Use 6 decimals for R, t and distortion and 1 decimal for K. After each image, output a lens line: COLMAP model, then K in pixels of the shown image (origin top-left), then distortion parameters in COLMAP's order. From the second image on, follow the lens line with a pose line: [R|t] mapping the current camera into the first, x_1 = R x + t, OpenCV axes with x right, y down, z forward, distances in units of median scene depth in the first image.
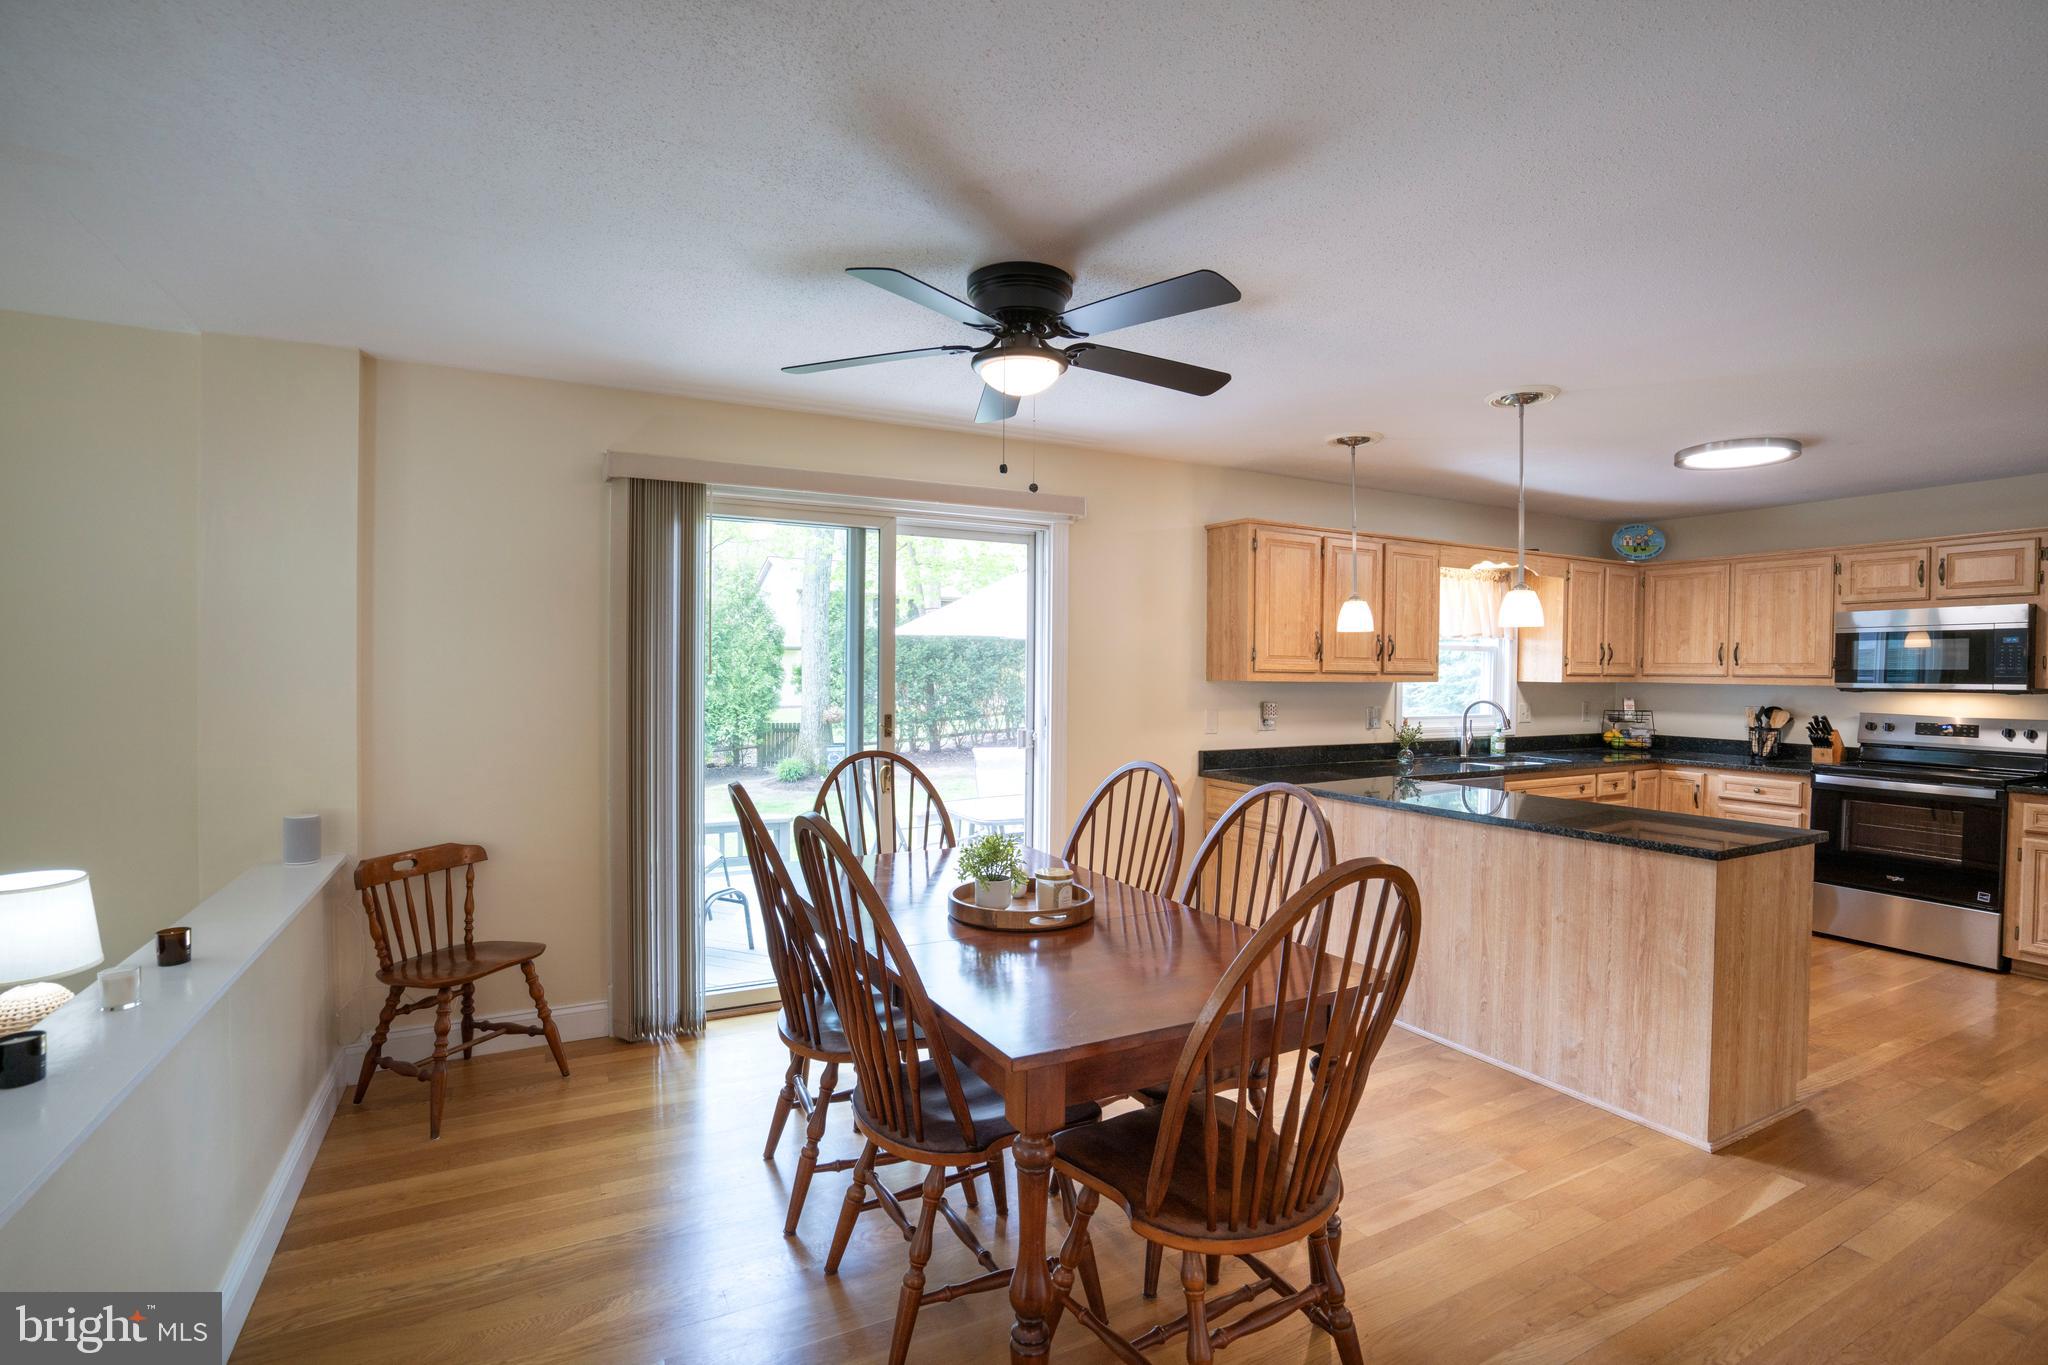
lens RADIAL K [[943.5, 0, 1020.7], [0, 943.5, 686.7], [0, 0, 1]] dist [-0.052869, 0.019021]
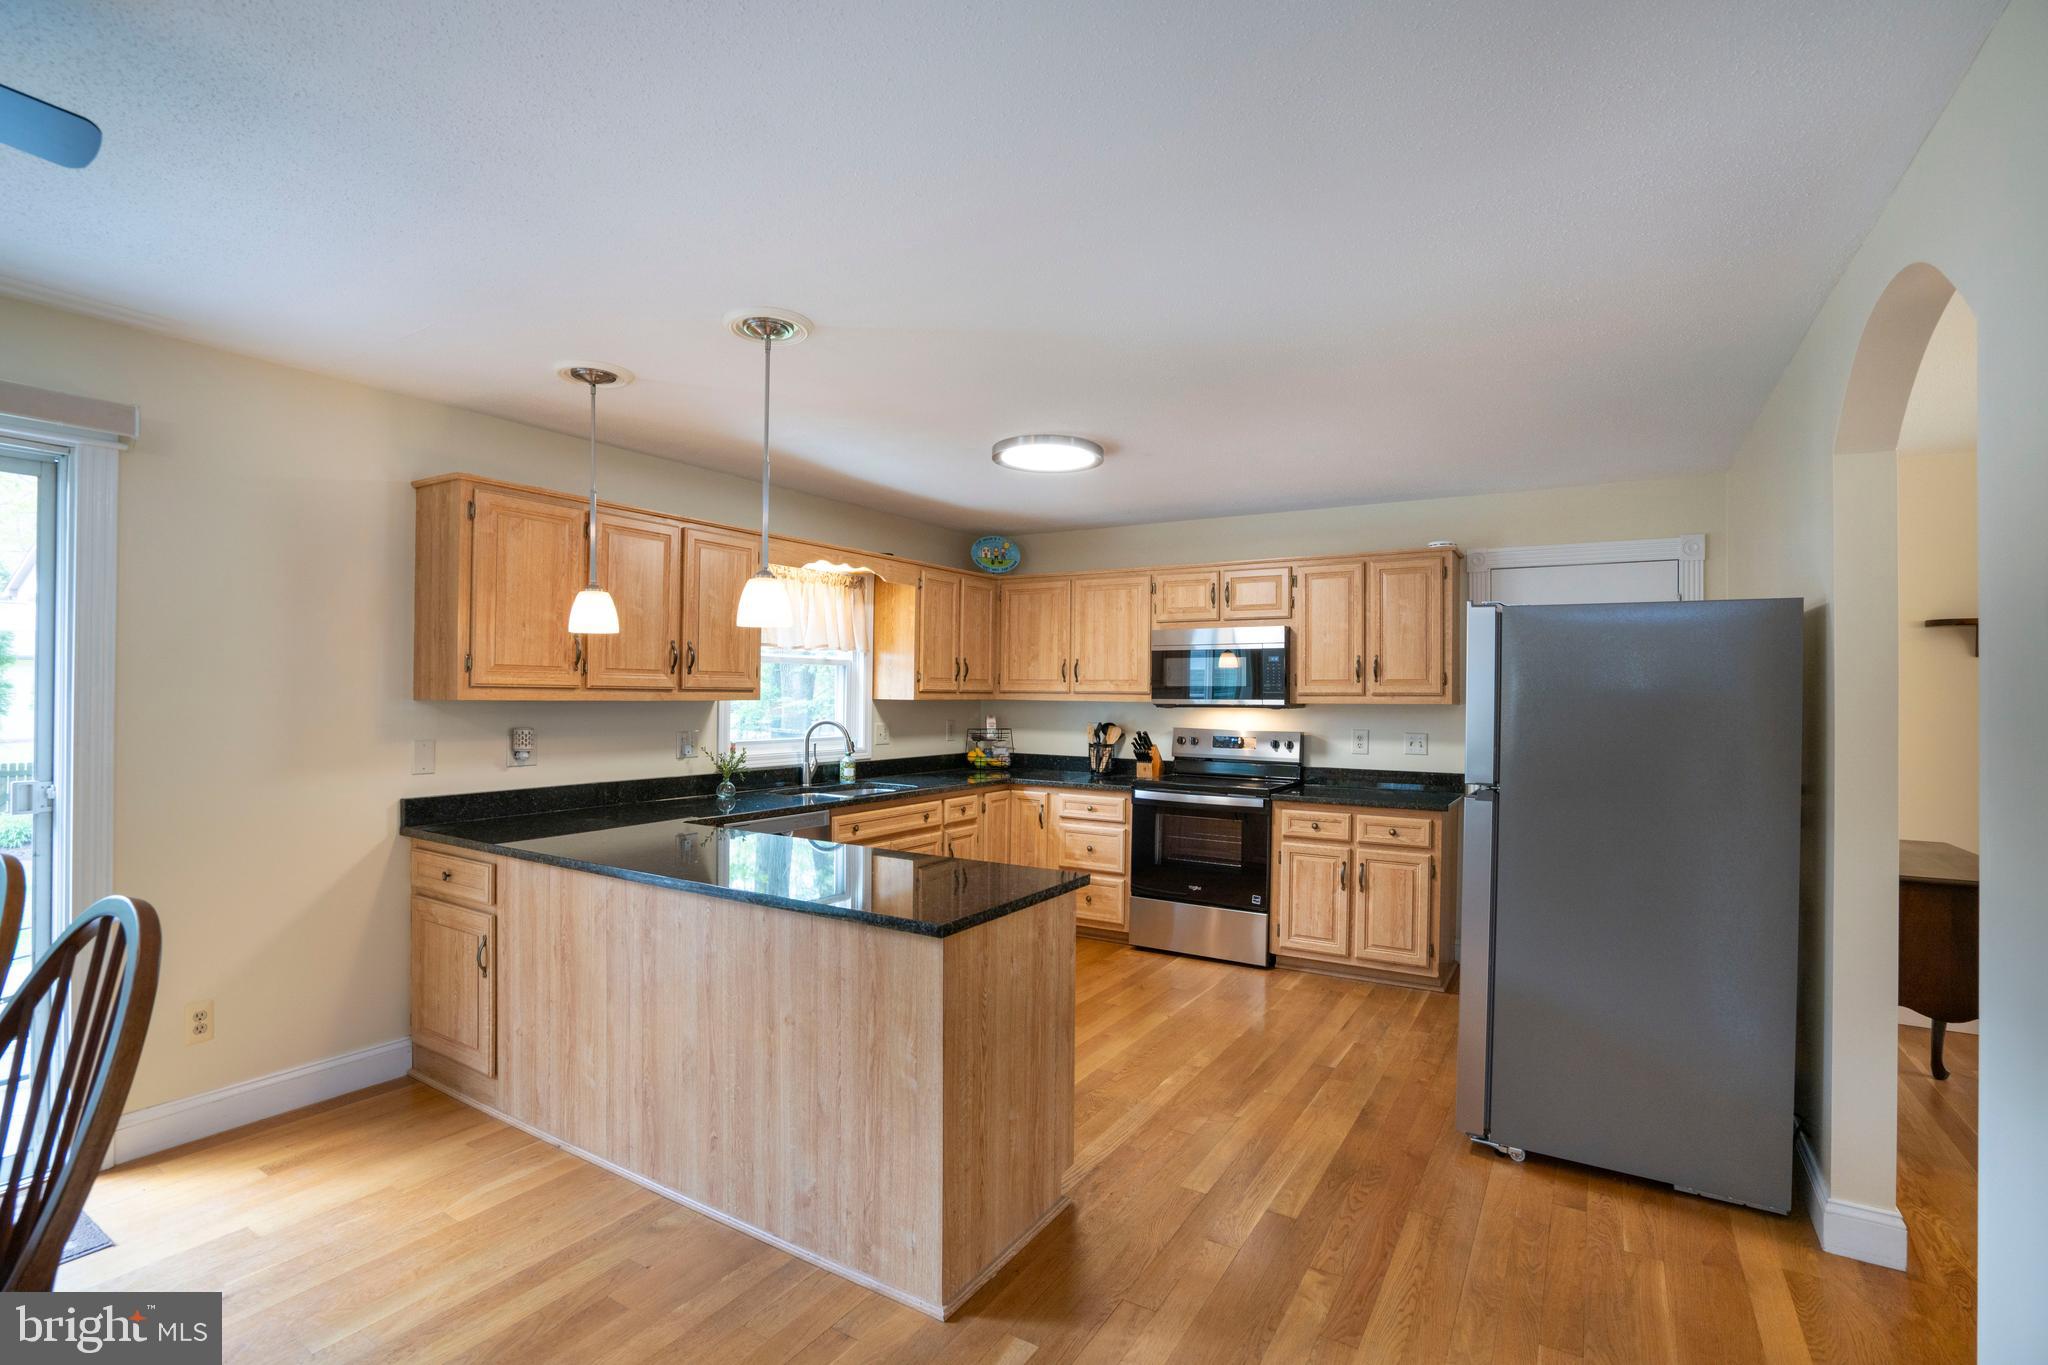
lens RADIAL K [[943.5, 0, 1014.9], [0, 943.5, 689.7], [0, 0, 1]] dist [-0.052869, 0.019021]
pose [[0.866040, 0.000750, 0.499974, 0.262072], [0.007470, 0.999868, -0.014439, -0.000699], [-0.499918, 0.016240, 0.865920, 0.185982]]
